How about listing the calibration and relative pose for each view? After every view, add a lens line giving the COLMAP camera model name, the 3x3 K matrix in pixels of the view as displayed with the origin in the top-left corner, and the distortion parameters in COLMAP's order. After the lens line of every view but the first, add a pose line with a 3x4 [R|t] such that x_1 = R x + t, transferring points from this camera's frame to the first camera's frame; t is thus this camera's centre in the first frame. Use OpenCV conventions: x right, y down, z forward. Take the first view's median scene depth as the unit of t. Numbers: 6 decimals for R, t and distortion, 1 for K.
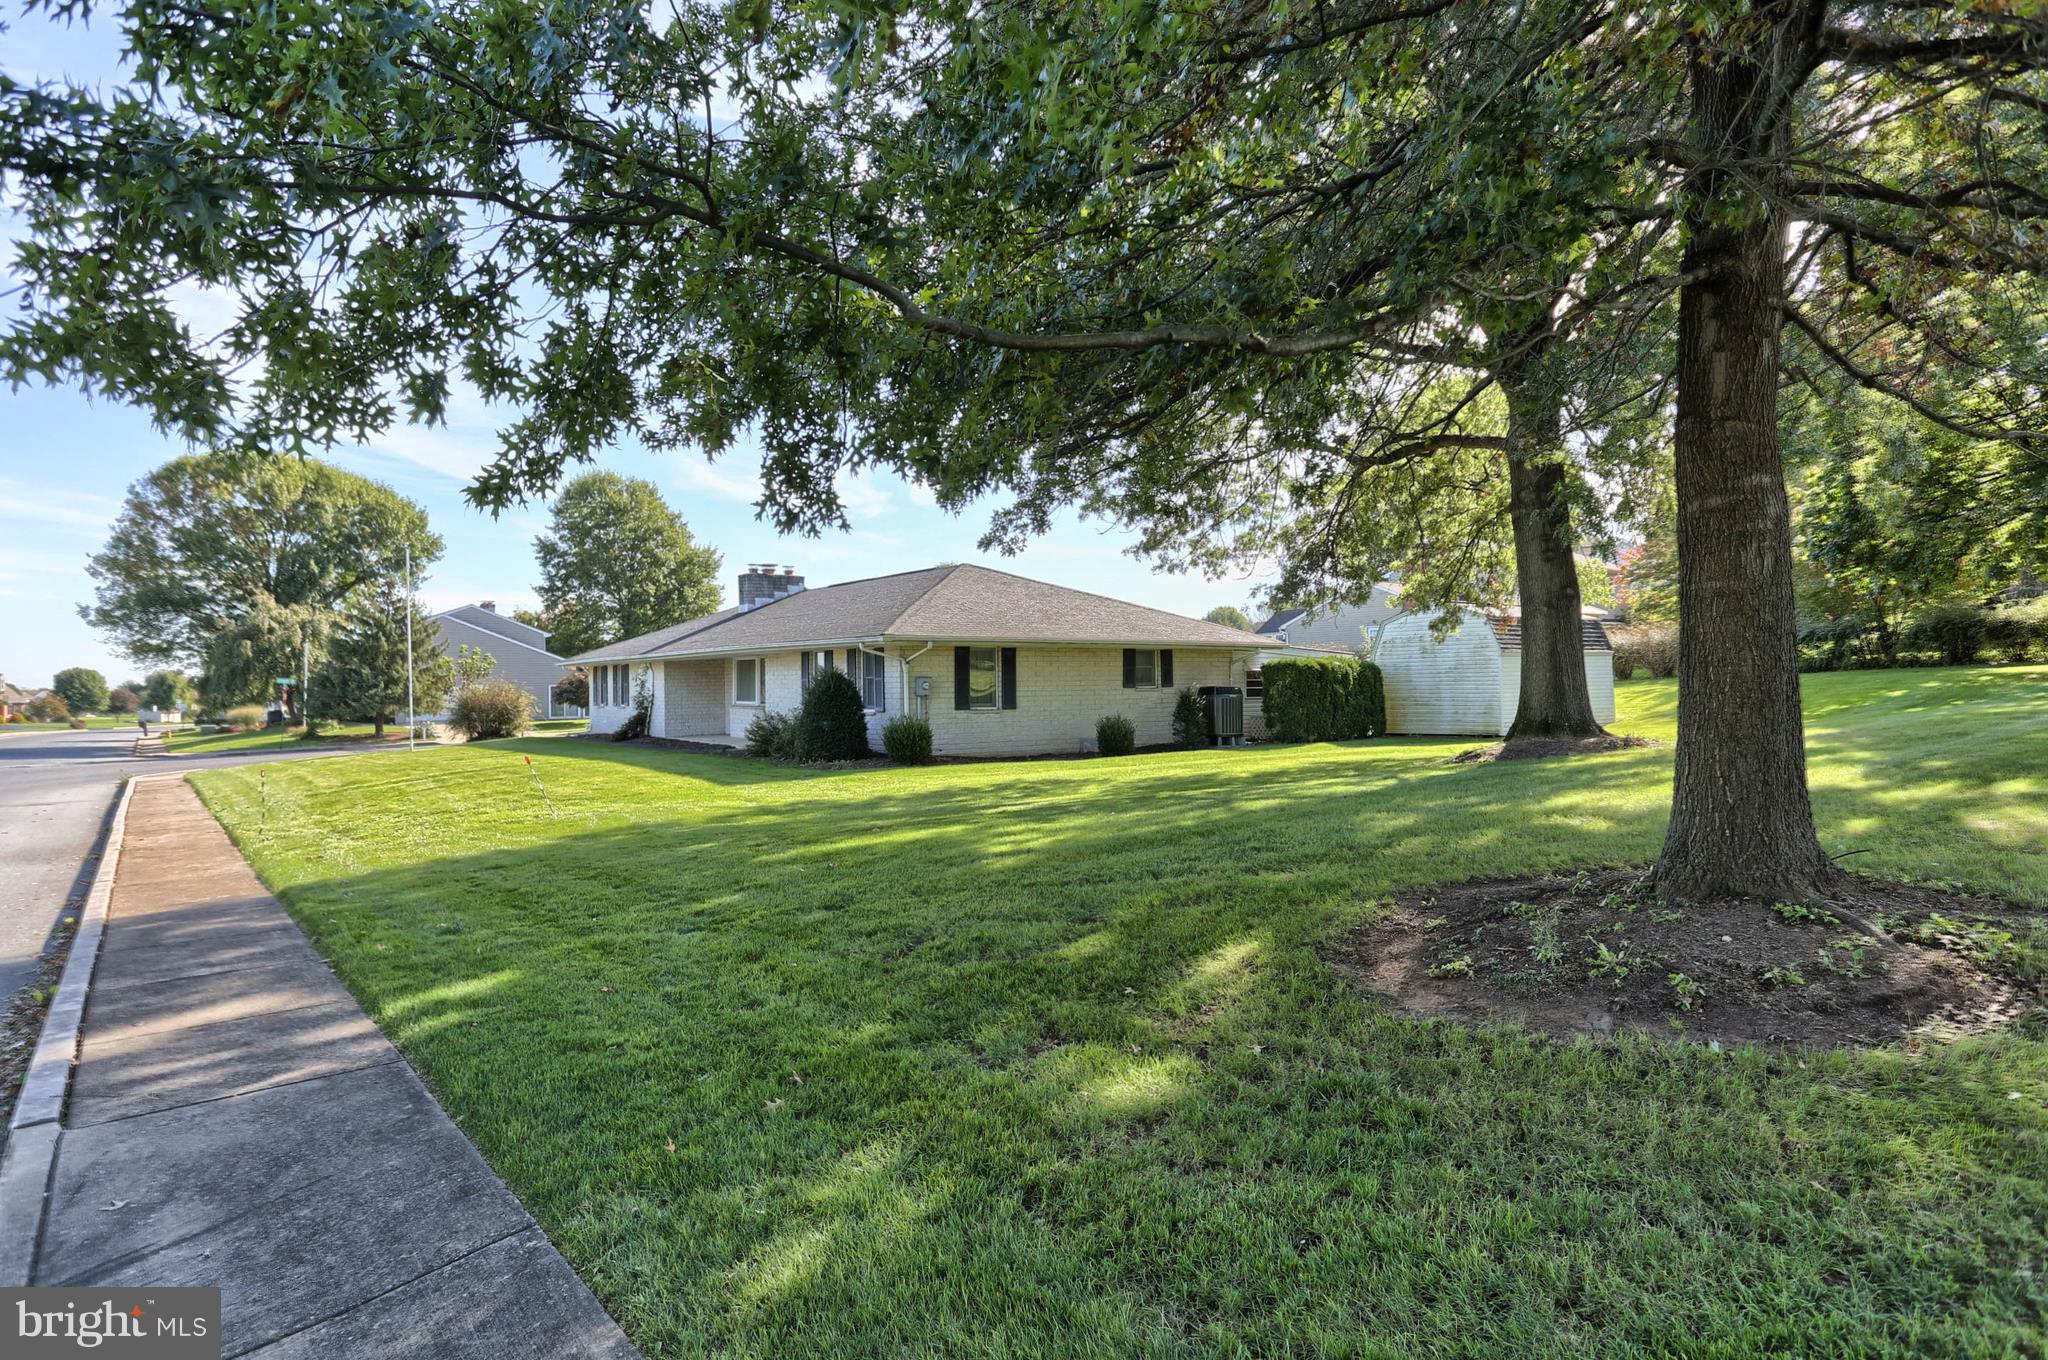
lens RADIAL K [[1264.9, 0, 1024.0], [0, 1264.9, 680.0], [0, 0, 1]] dist [-0.002210, -0.001520]
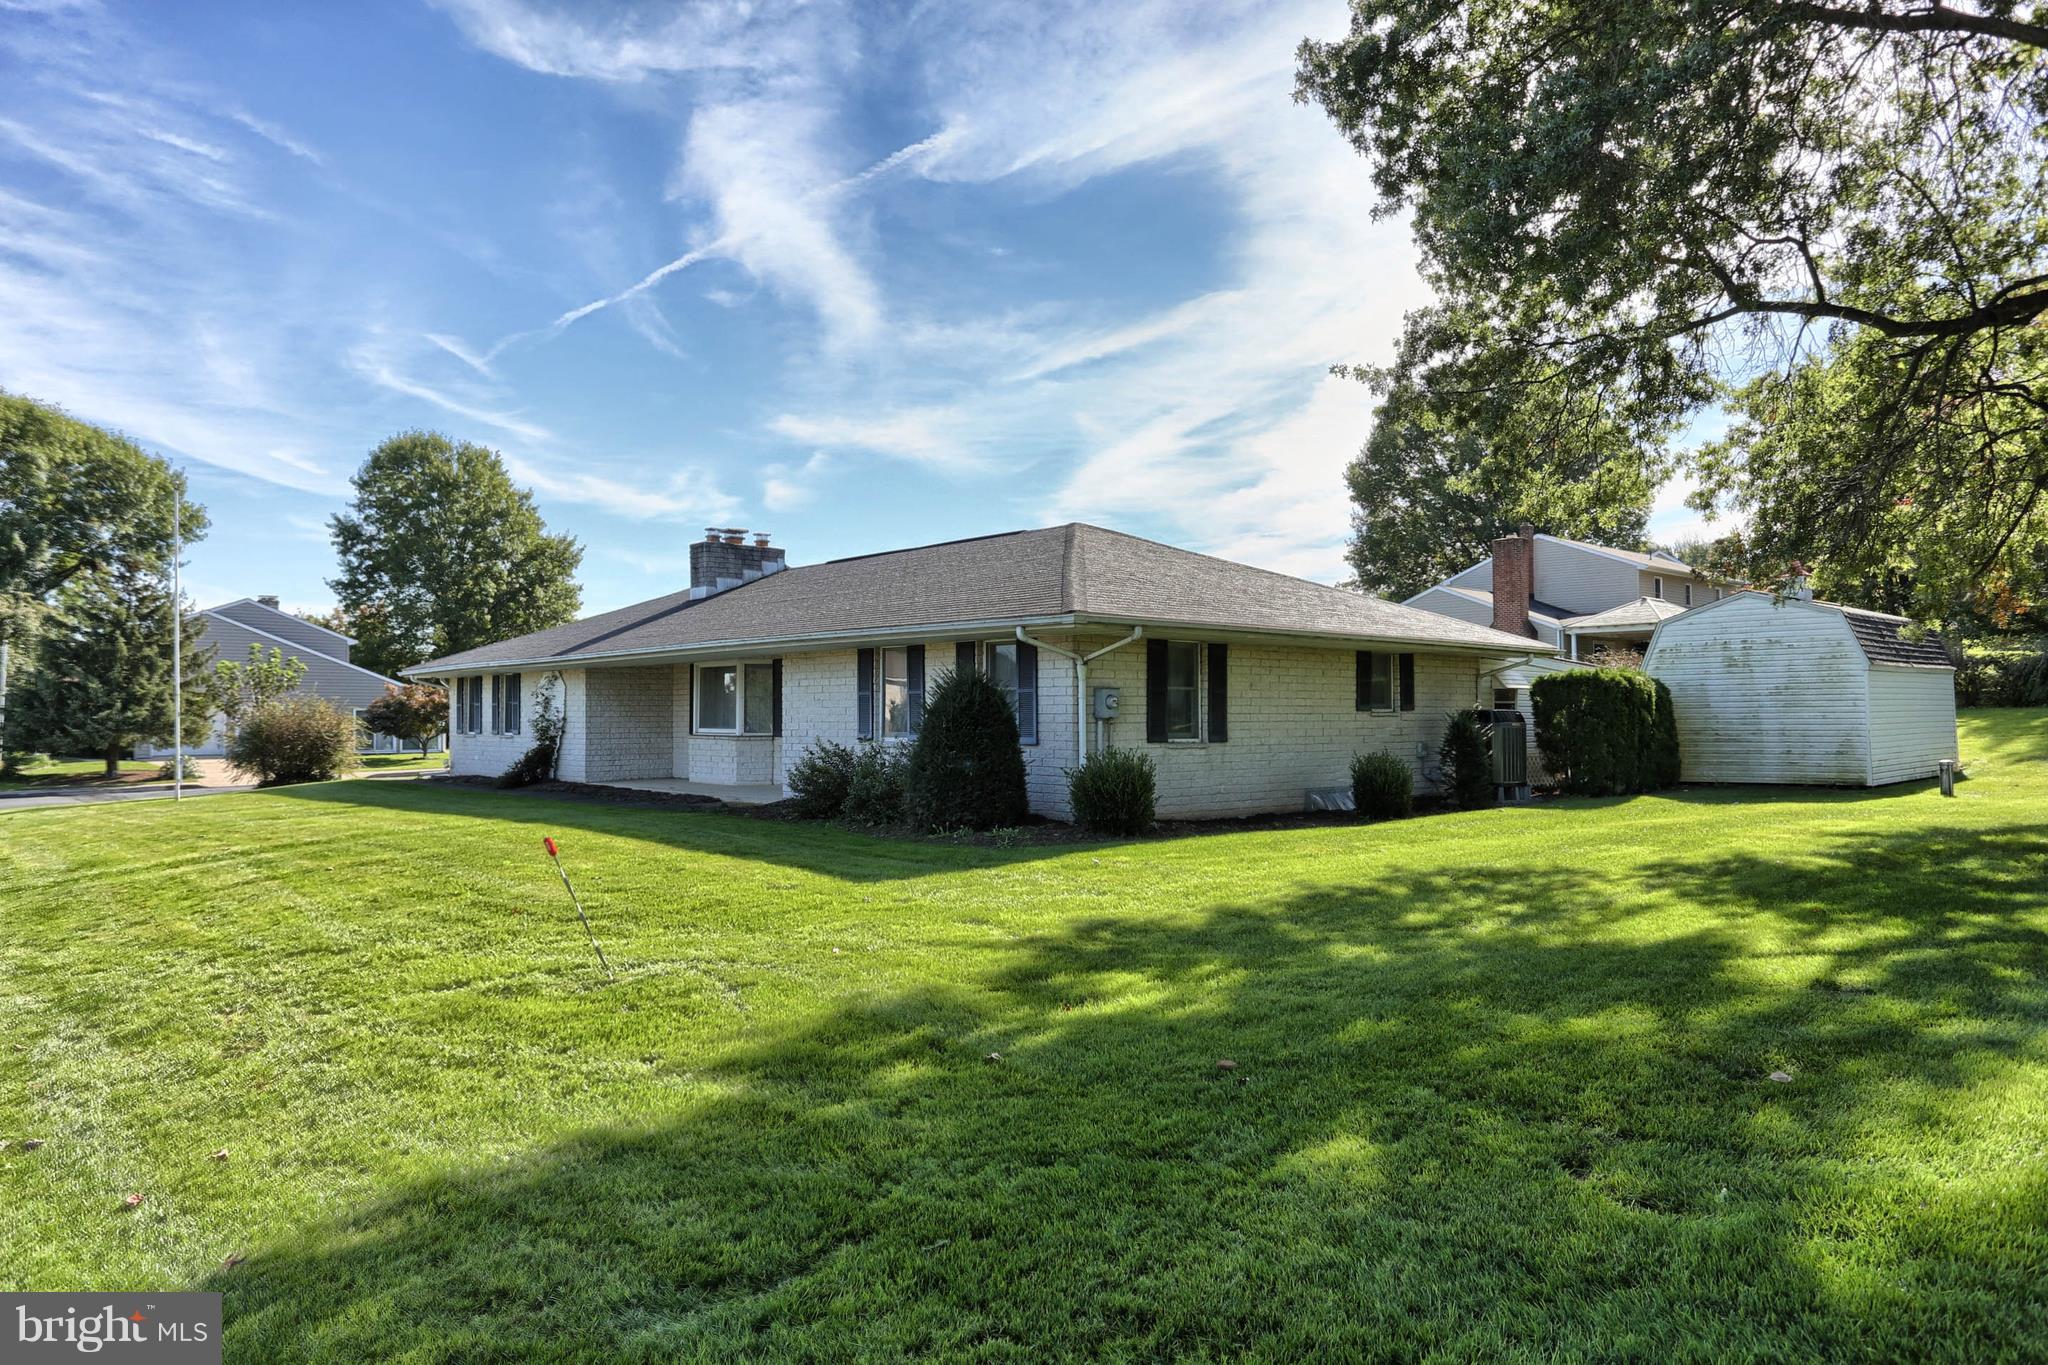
lens RADIAL K [[1376.9, 0, 1018.3], [0, 1376.9, 694.7], [0, 0, 1]] dist [-0.001448, 0.006843]
pose [[0.993137, 0.011406, 0.116399, -0.085748], [-0.009656, 0.999832, -0.015591, 0.005060], [-0.116558, 0.014360, 0.993080, 0.153482]]
